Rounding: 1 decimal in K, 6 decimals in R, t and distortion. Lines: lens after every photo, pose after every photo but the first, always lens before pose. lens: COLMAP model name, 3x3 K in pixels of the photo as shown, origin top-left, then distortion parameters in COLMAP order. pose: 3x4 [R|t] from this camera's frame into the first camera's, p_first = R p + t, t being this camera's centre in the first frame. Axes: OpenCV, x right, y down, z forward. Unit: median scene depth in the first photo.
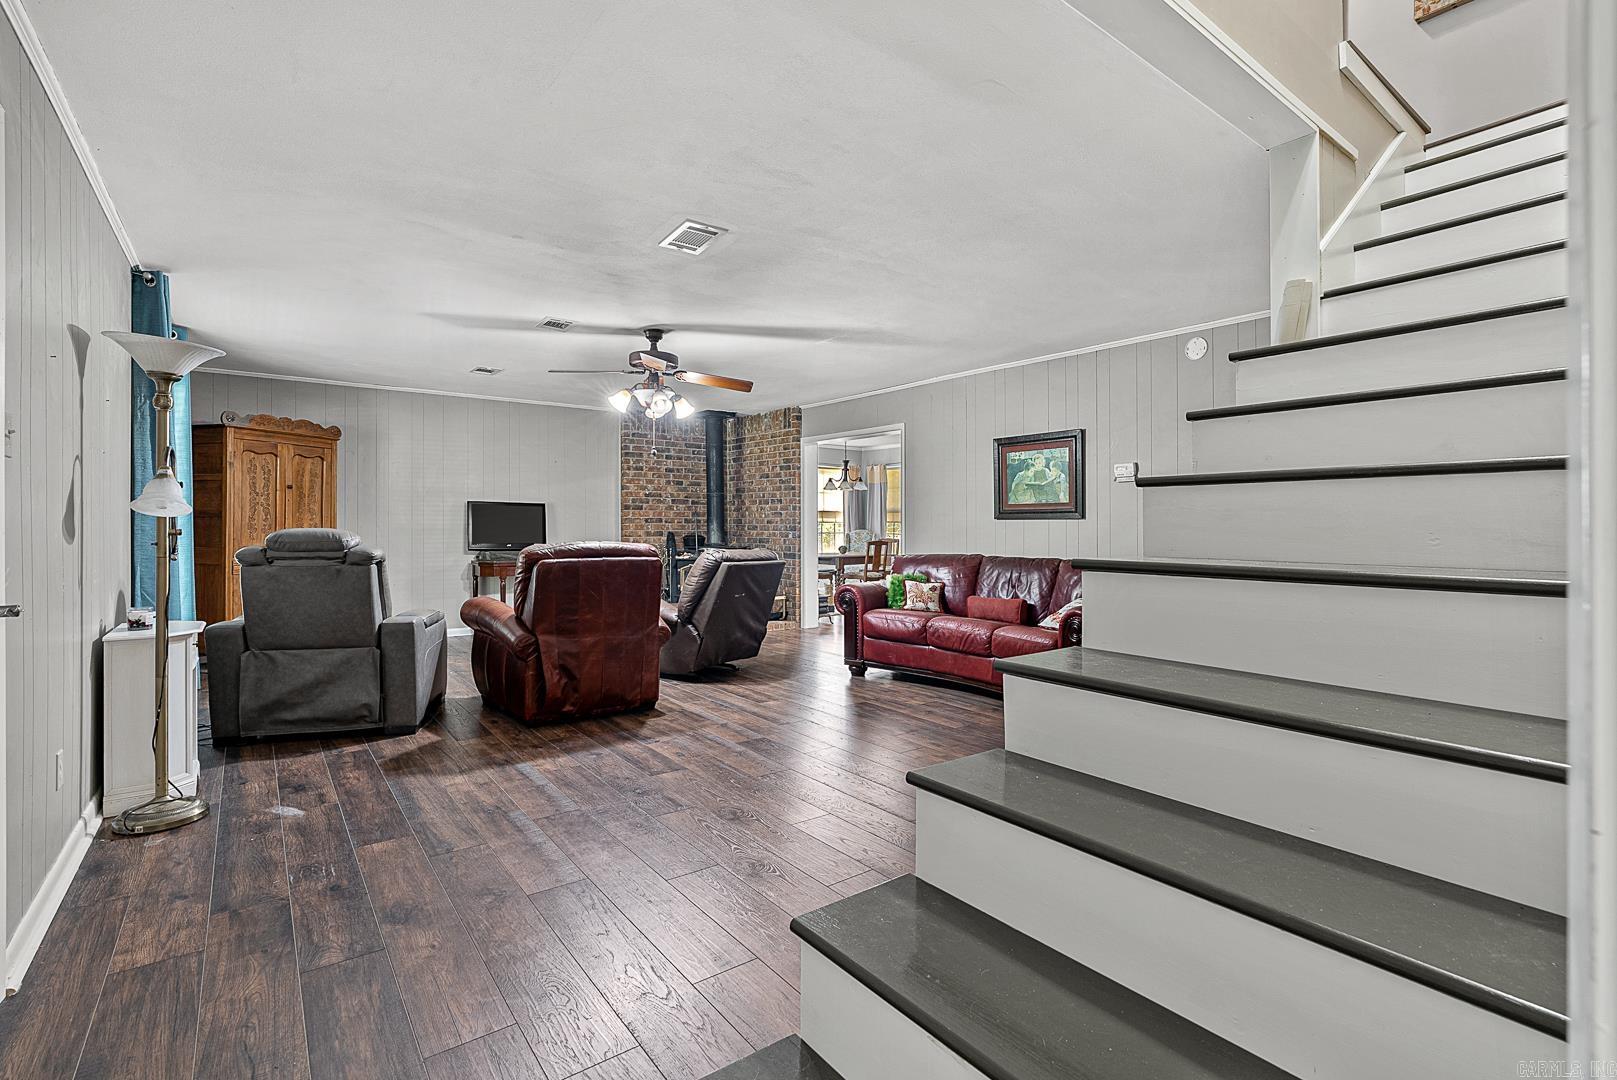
lens RADIAL K [[753.5, 0, 811.0], [0, 753.5, 530.7], [0, 0, 1]] dist [-0.005999, -0.000760]
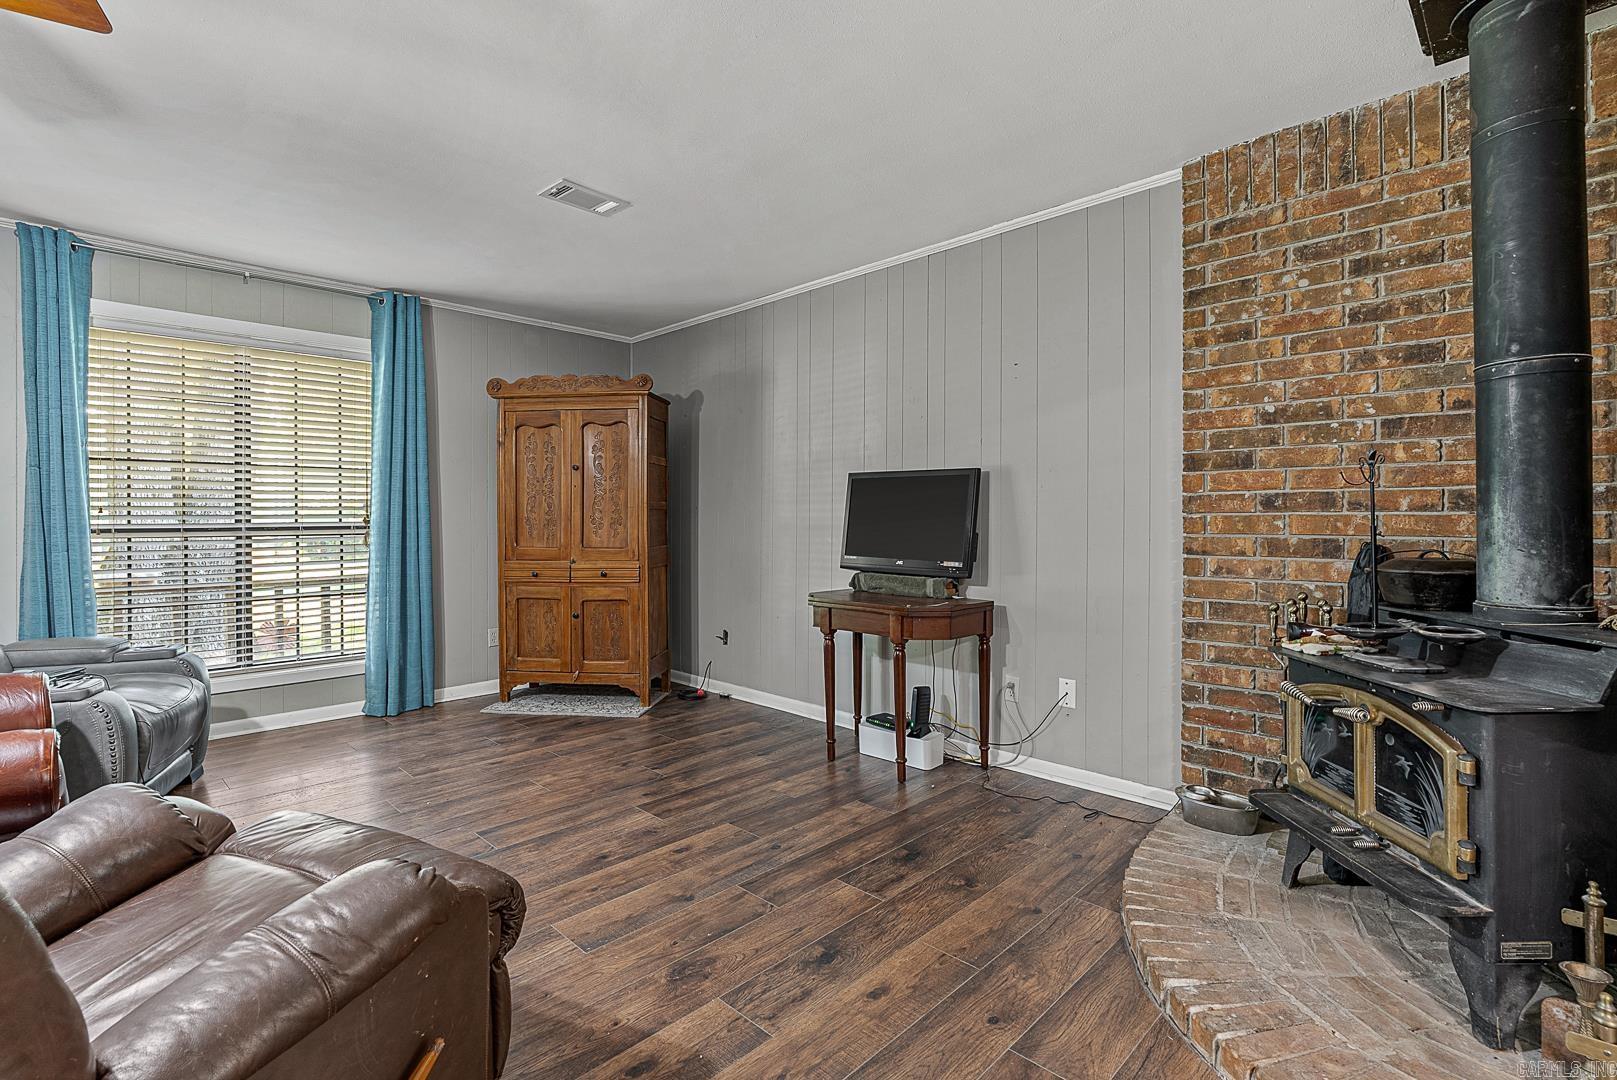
lens RADIAL K [[753.5, 0, 806.5], [0, 753.5, 529.1], [0, 0, 1]] dist [-0.005999, -0.000760]
pose [[0.146182, 0.011675, -0.989189, 0.049683], [-0.005268, 0.999925, 0.011024, -0.005311], [0.989244, 0.003600, 0.146233, 0.776310]]
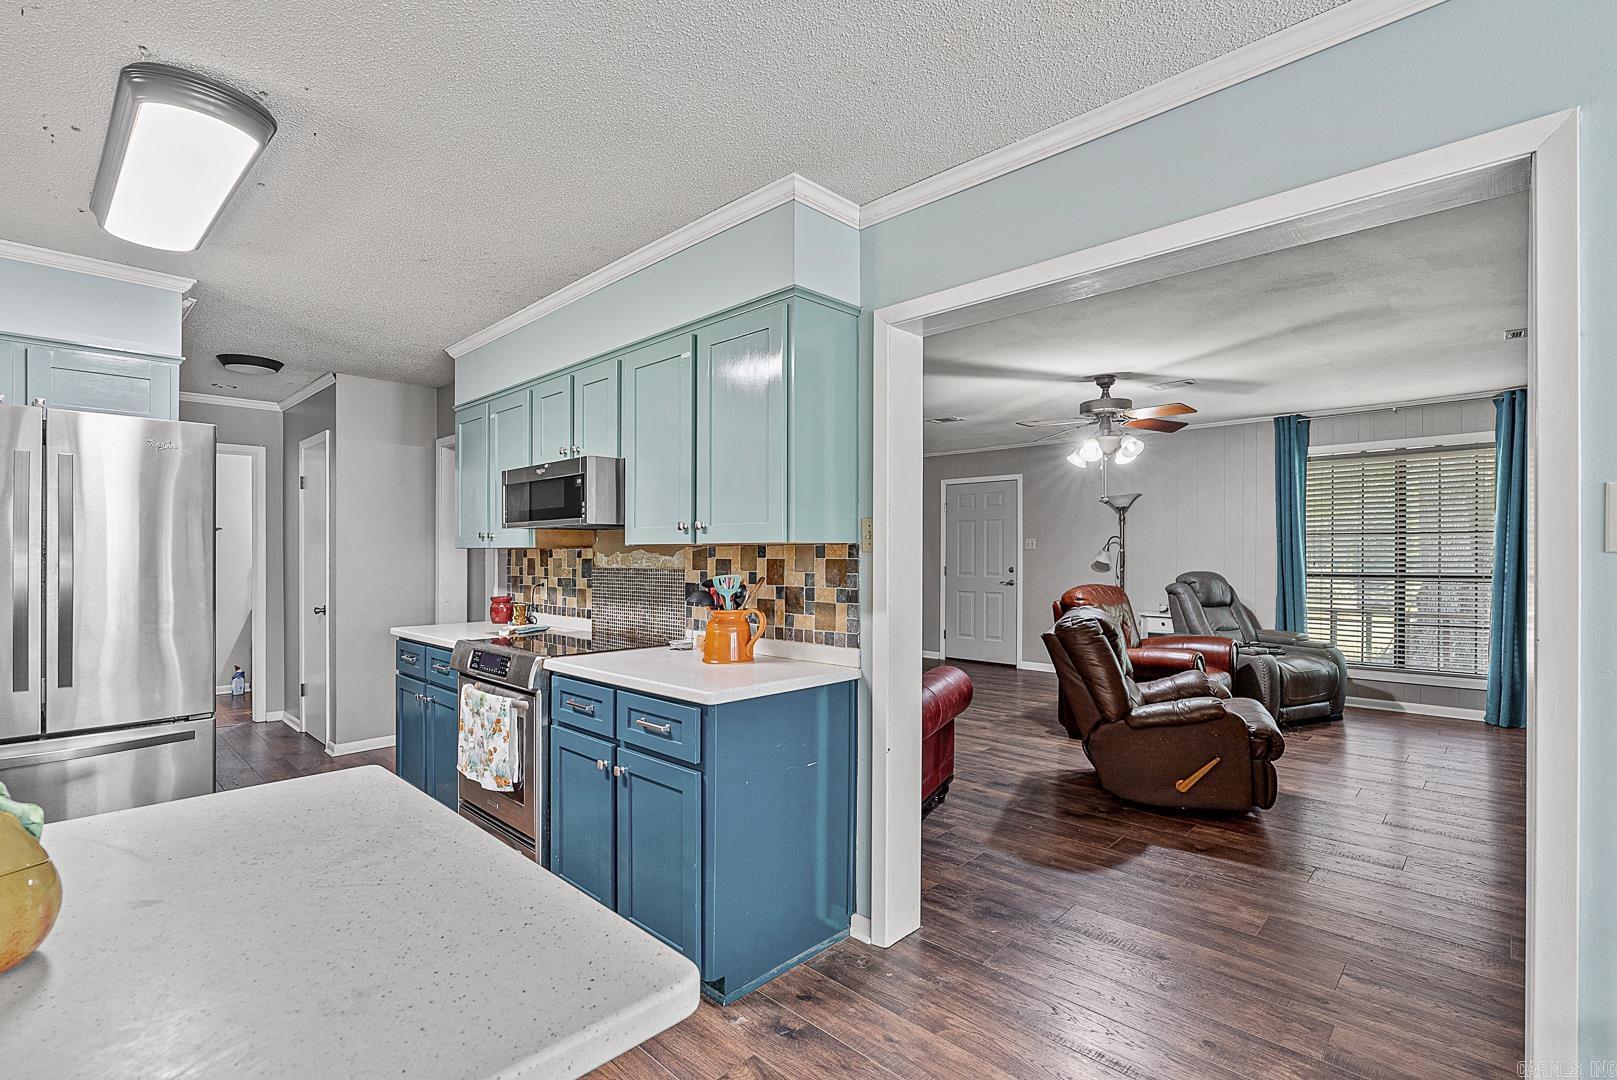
lens RADIAL K [[753.5, 0, 804.9], [0, 753.5, 546.1], [0, 0, 1]] dist [-0.005999, -0.000760]
pose [[-0.986114, -0.000177, -0.166069, 0.392117], [-0.000829, 0.999992, 0.003857, -0.058202], [0.166067, 0.003941, -0.986107, 1.503183]]
